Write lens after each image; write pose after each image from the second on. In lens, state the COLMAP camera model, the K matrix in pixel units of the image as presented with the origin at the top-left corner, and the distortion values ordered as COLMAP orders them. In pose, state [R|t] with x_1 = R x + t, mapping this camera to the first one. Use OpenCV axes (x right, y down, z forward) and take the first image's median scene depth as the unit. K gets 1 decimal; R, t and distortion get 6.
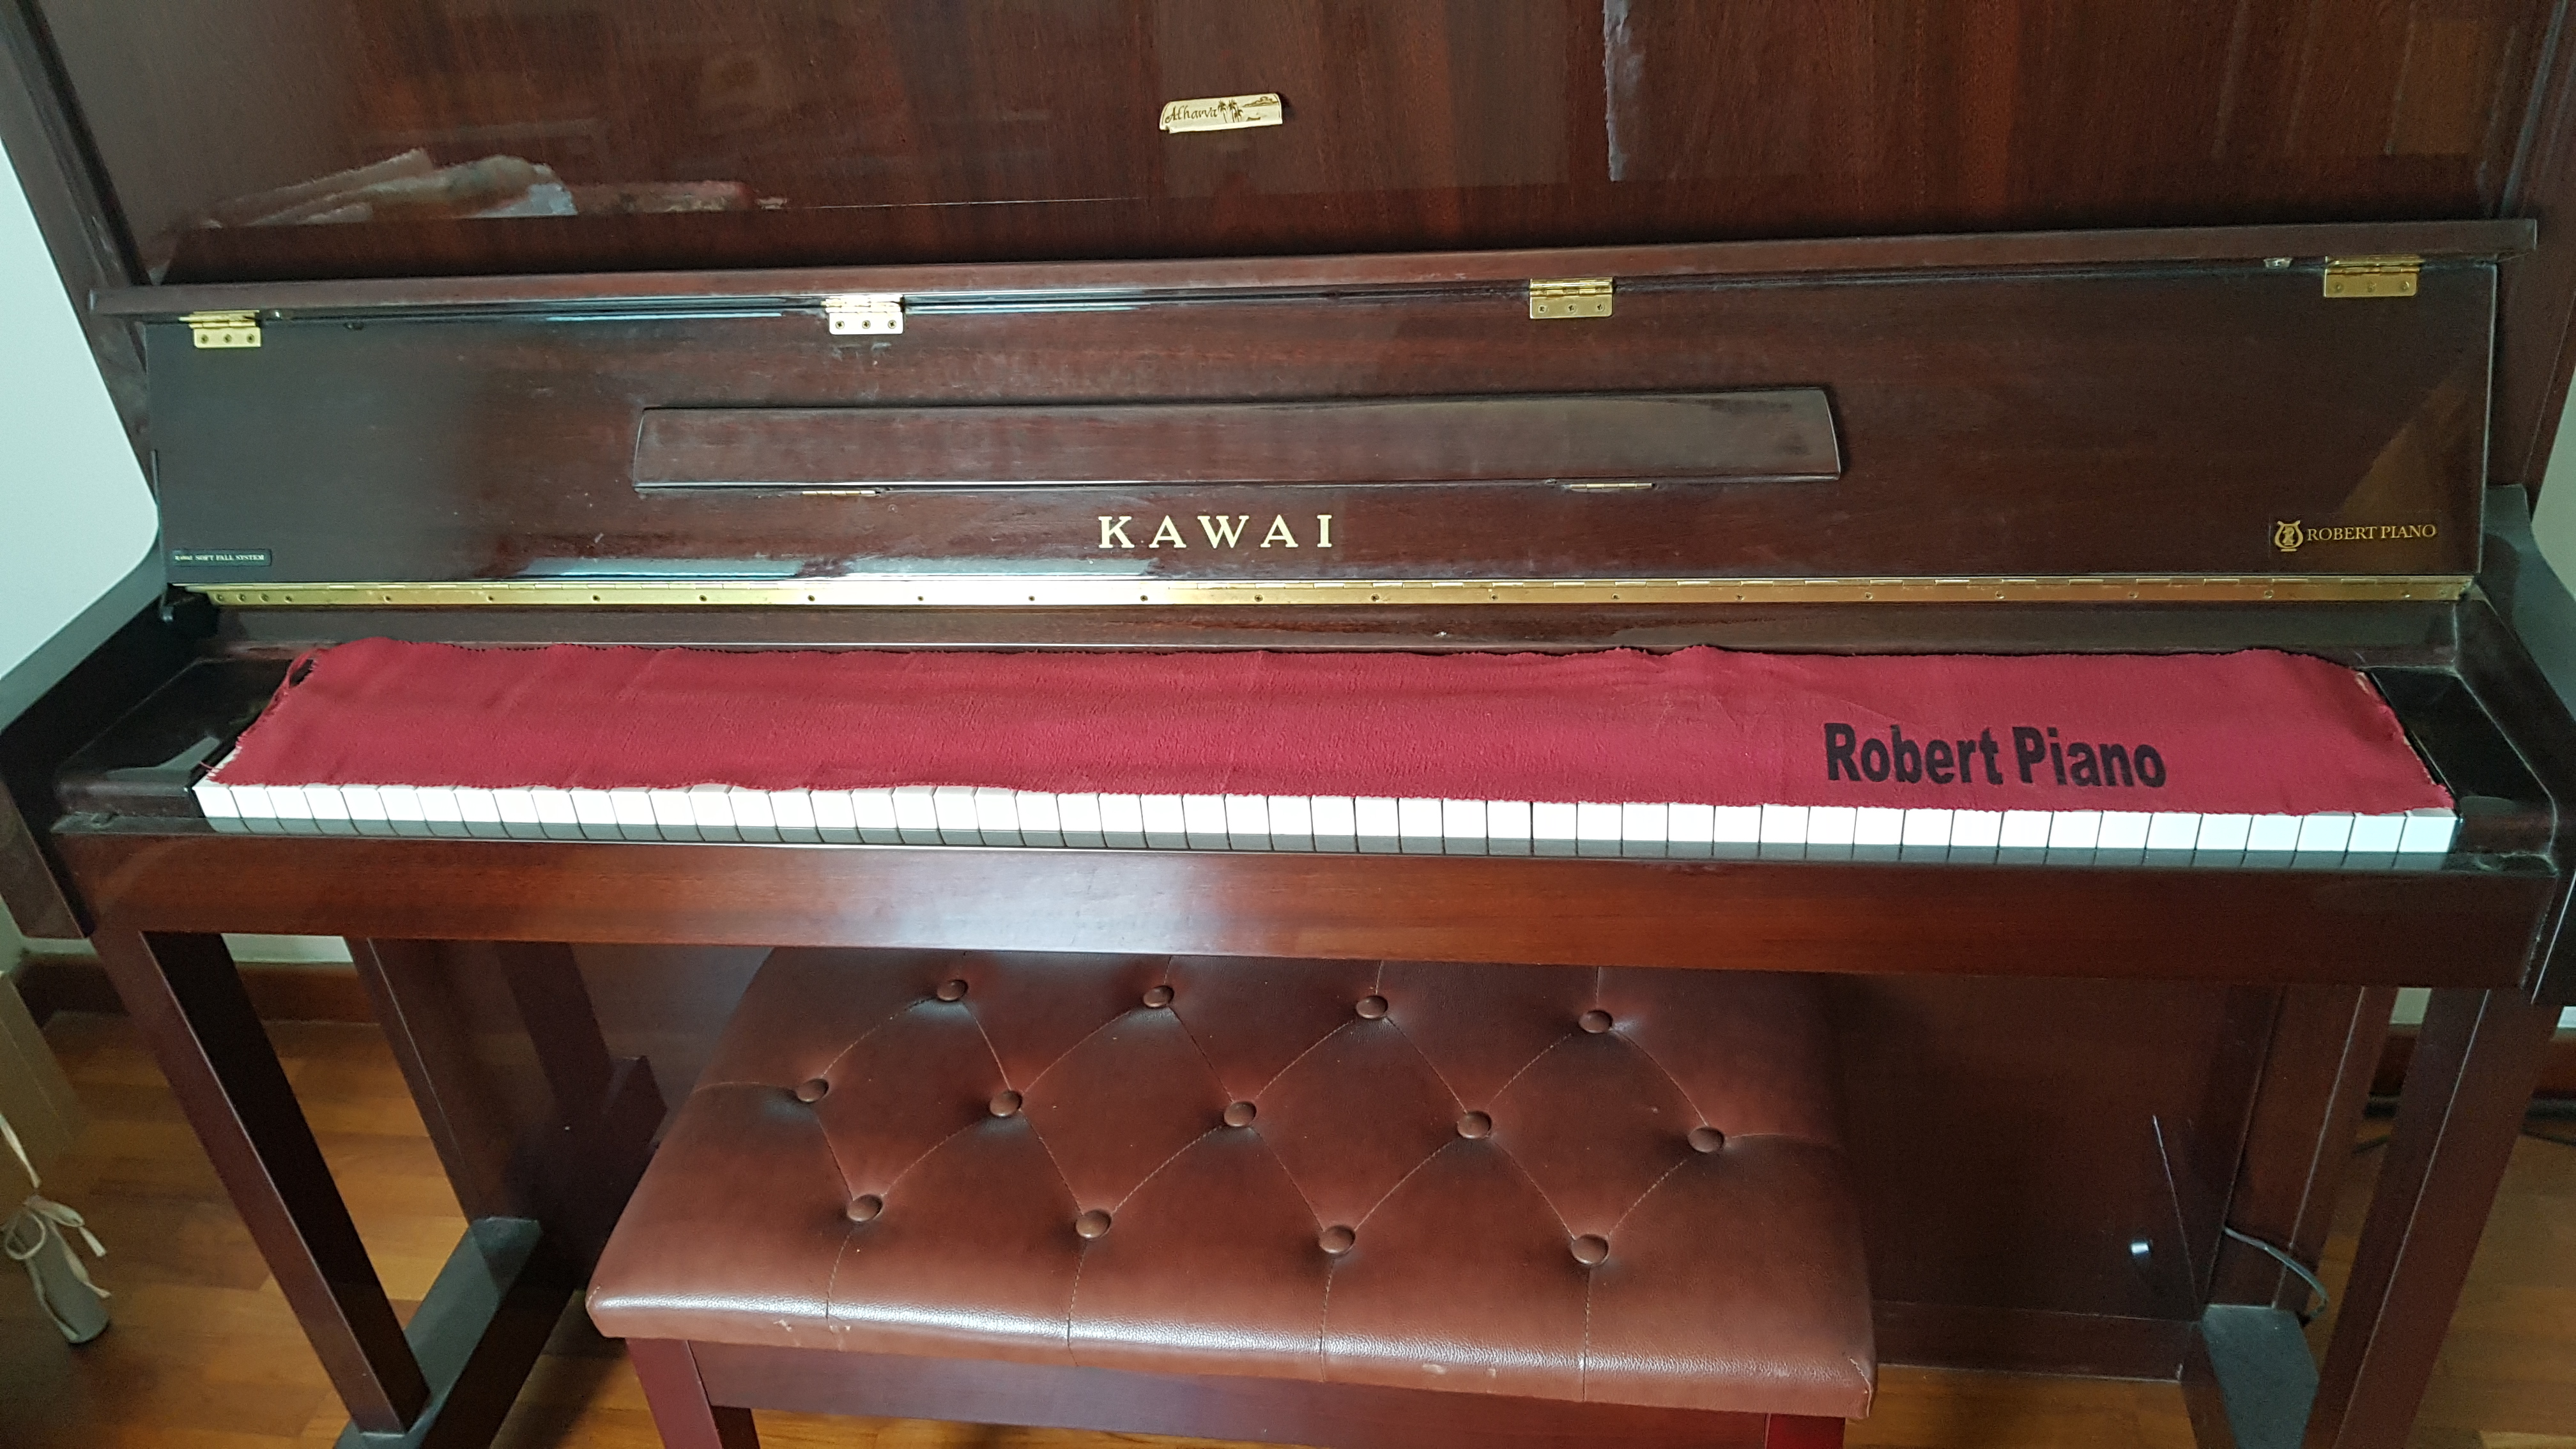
lens RADIAL K [[2028.8, 0, 1295.5], [0, 2028.8, 723.0], [0, 0, 1]] dist [0.076164, -0.145056]
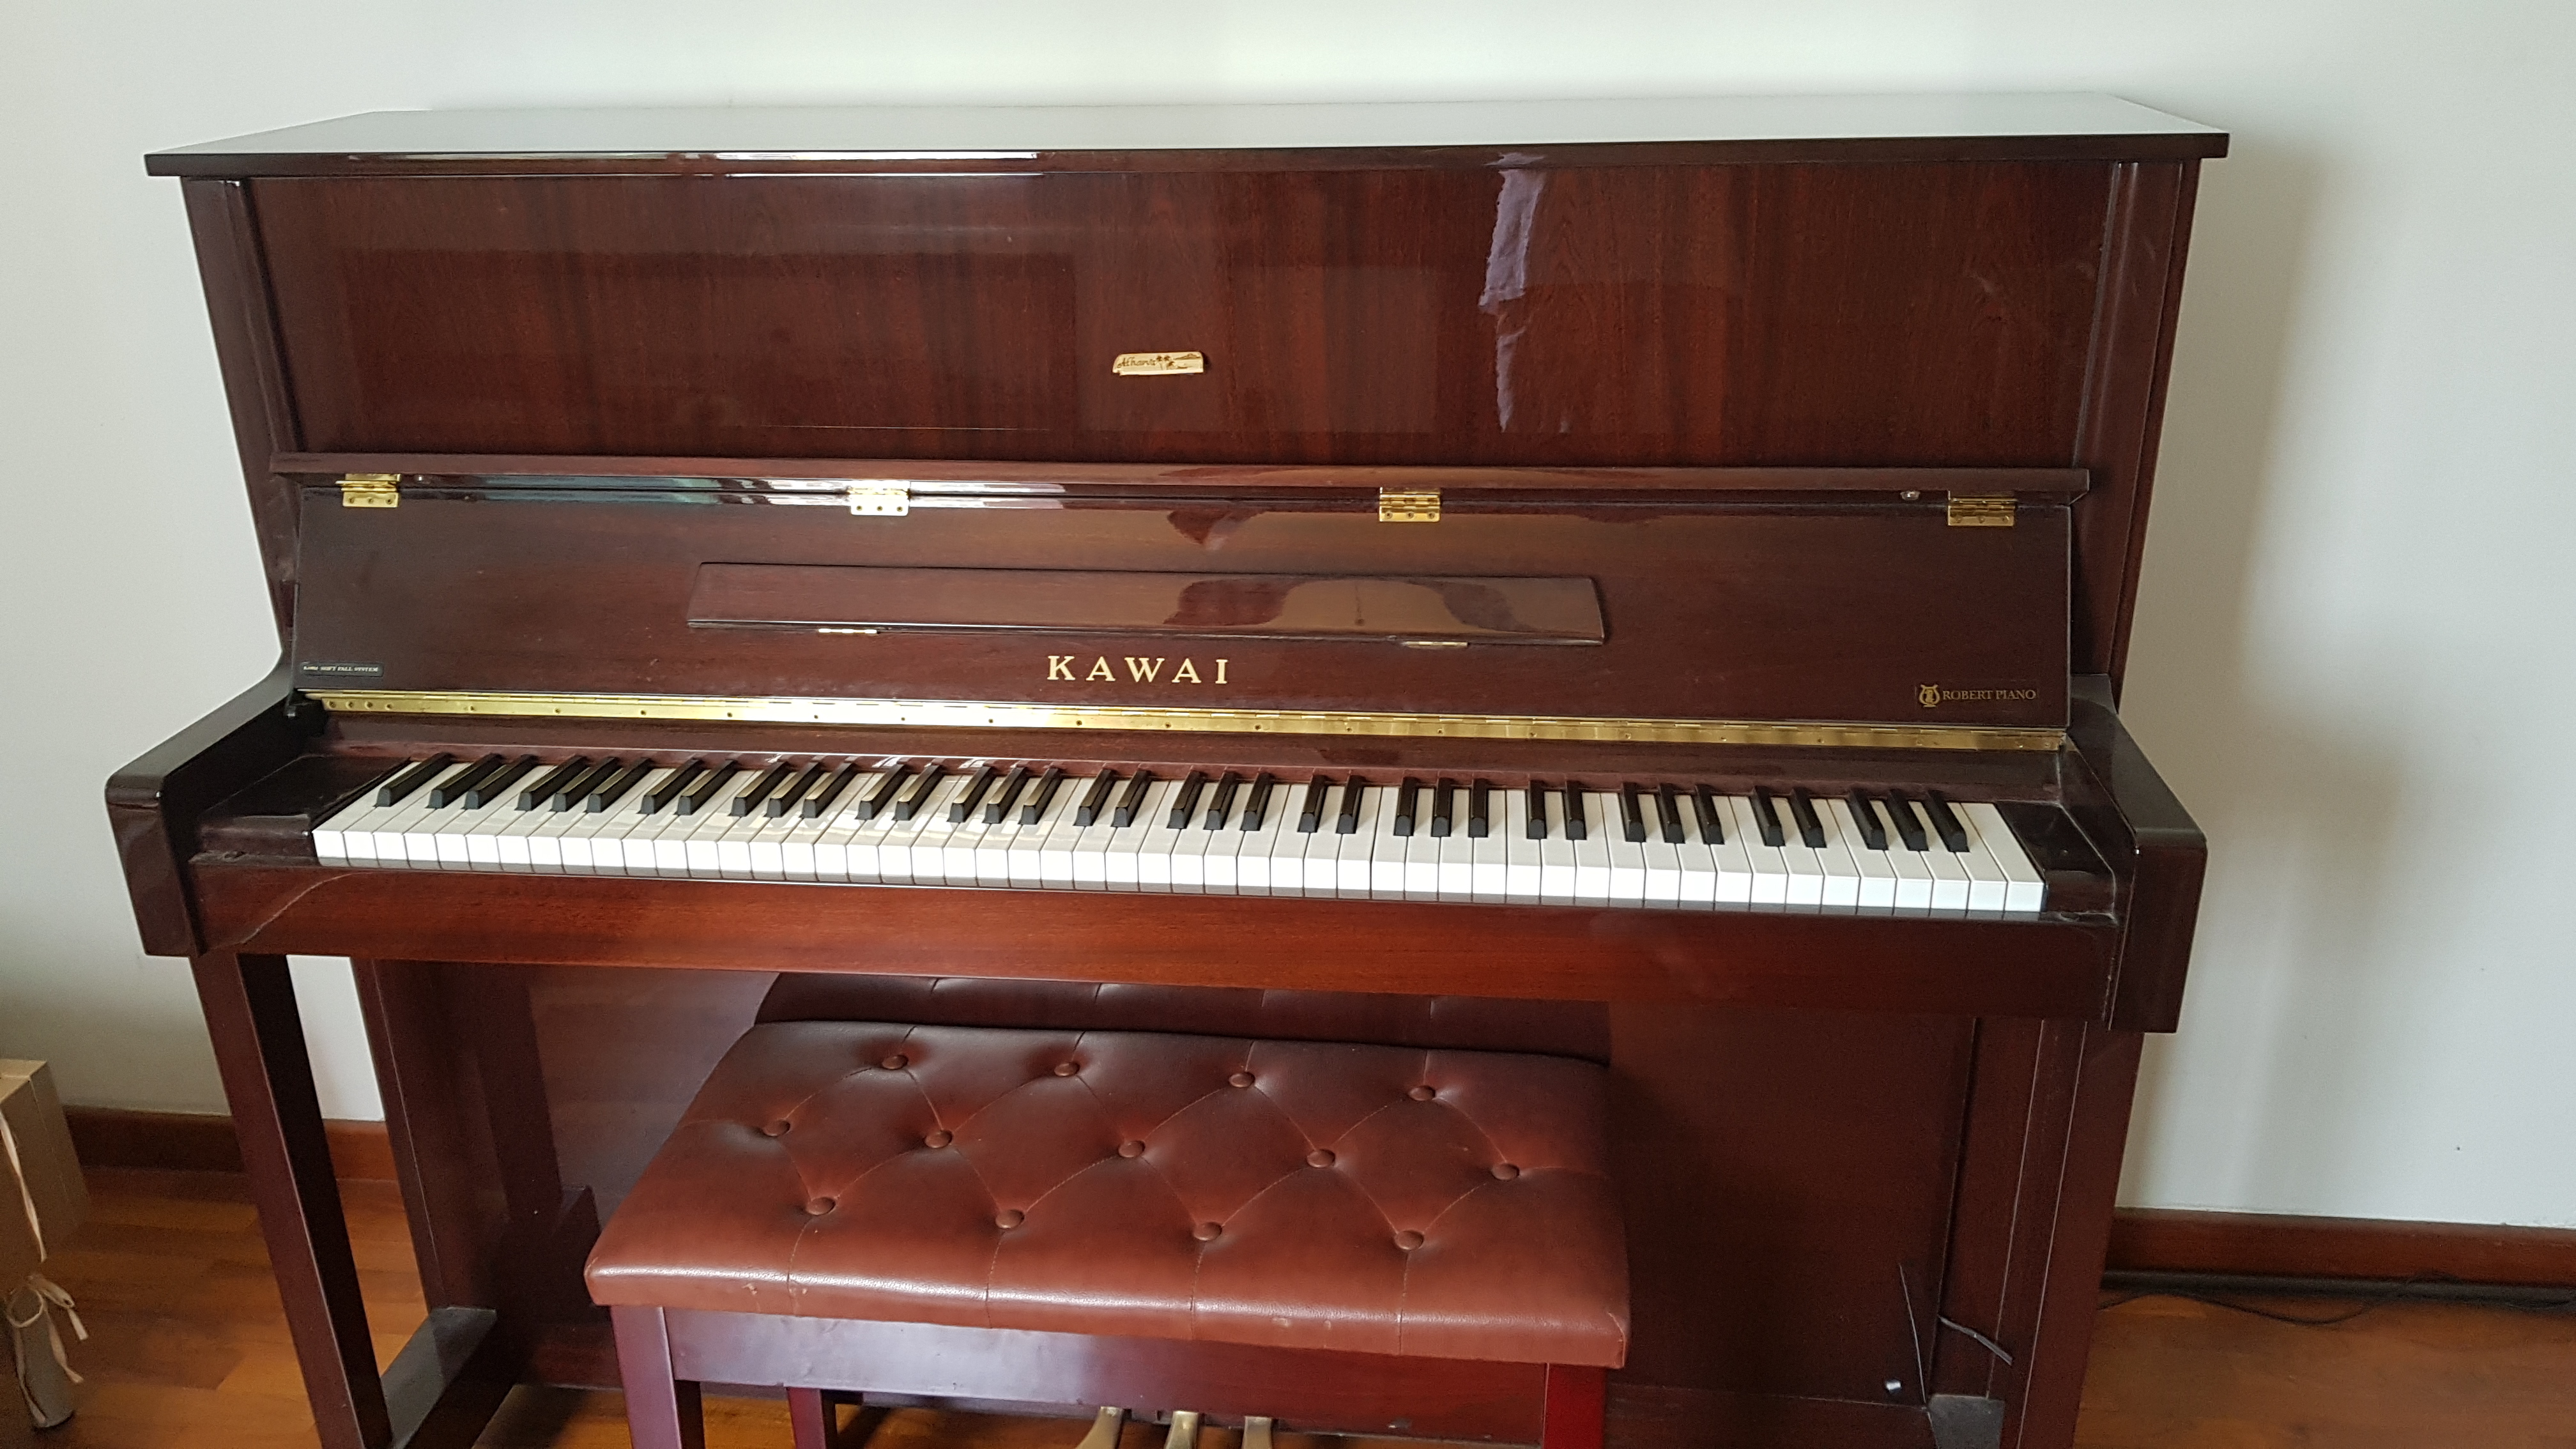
lens RADIAL K [[2003.8, 0, 1276.3], [0, 2003.8, 723.9], [0, 0, 1]] dist [0.088724, -0.133146]
pose [[0.997899, 0.045381, 0.046248, -0.008624], [-0.035684, 0.980677, -0.192350, 0.184669], [-0.054084, 0.190296, 0.980236, -0.264890]]
